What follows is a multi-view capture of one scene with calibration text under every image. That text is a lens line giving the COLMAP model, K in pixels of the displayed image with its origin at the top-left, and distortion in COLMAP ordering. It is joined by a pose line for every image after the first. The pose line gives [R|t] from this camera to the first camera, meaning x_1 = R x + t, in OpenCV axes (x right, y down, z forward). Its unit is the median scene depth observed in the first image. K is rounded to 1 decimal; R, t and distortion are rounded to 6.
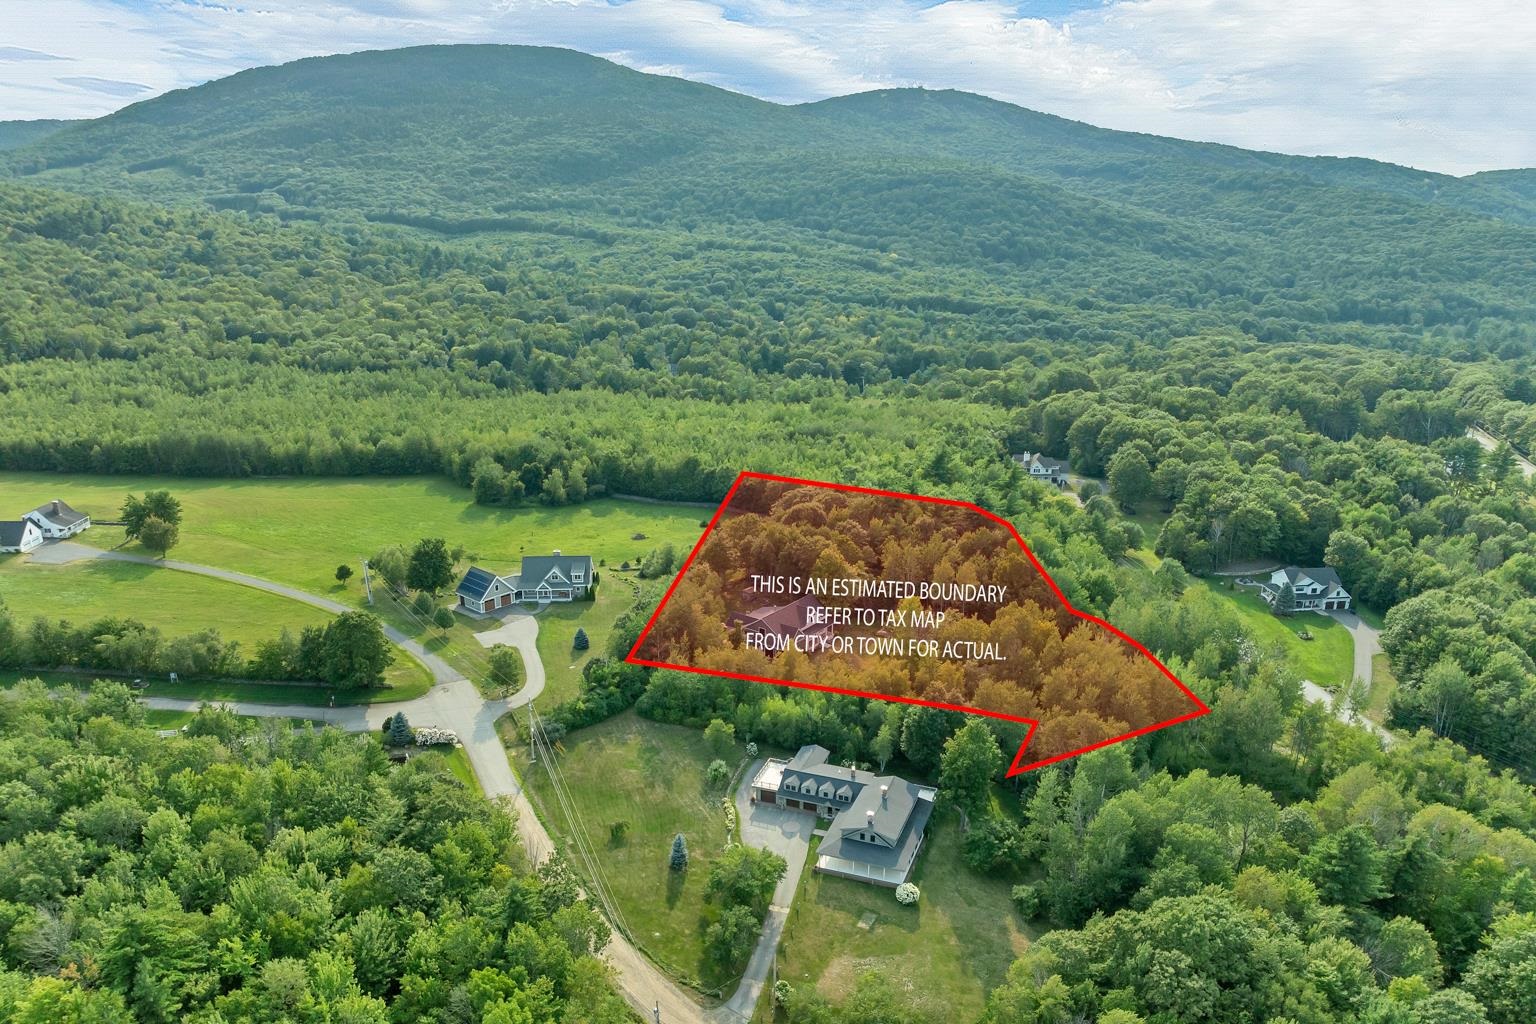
lens RADIAL K [[1101.7, 0, 763.9], [0, 1101.7, 517.6], [0, 0, 1]] dist [-0.041111, -0.000618]
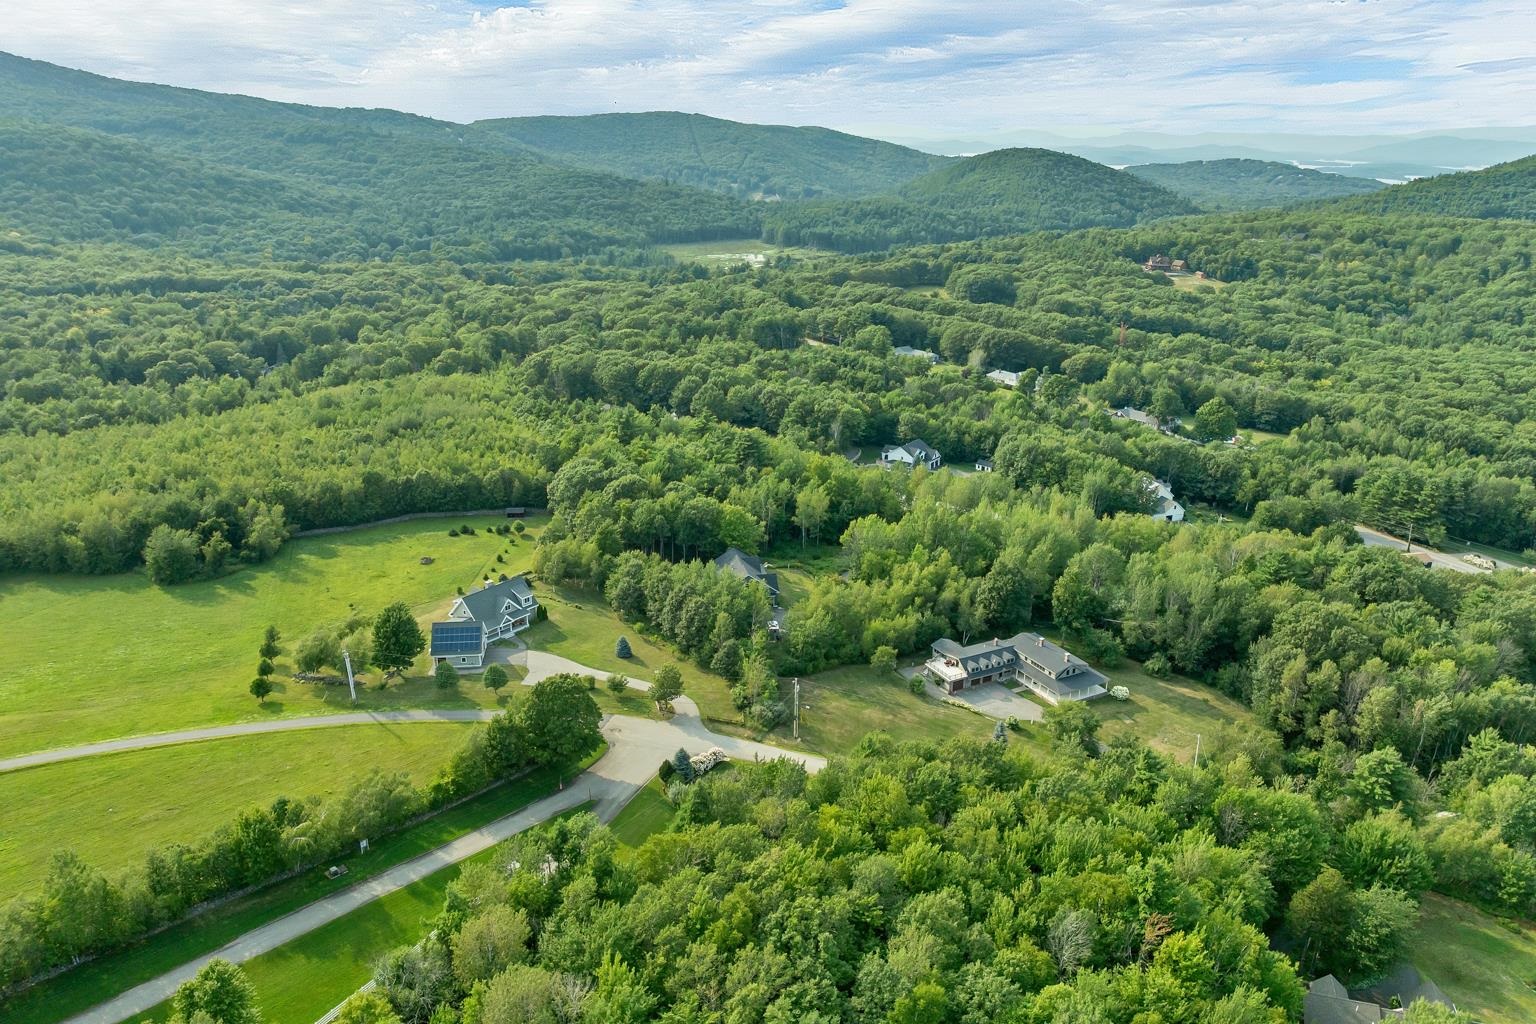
lens RADIAL K [[1101.7, 0, 763.1], [0, 1101.7, 505.9], [0, 0, 1]] dist [-0.041111, -0.000618]
pose [[0.677211, -0.238362, 0.696110, -0.117527], [0.215731, 0.968818, 0.121869, -0.016573], [-0.703453, 0.067642, 0.707516, 0.034858]]
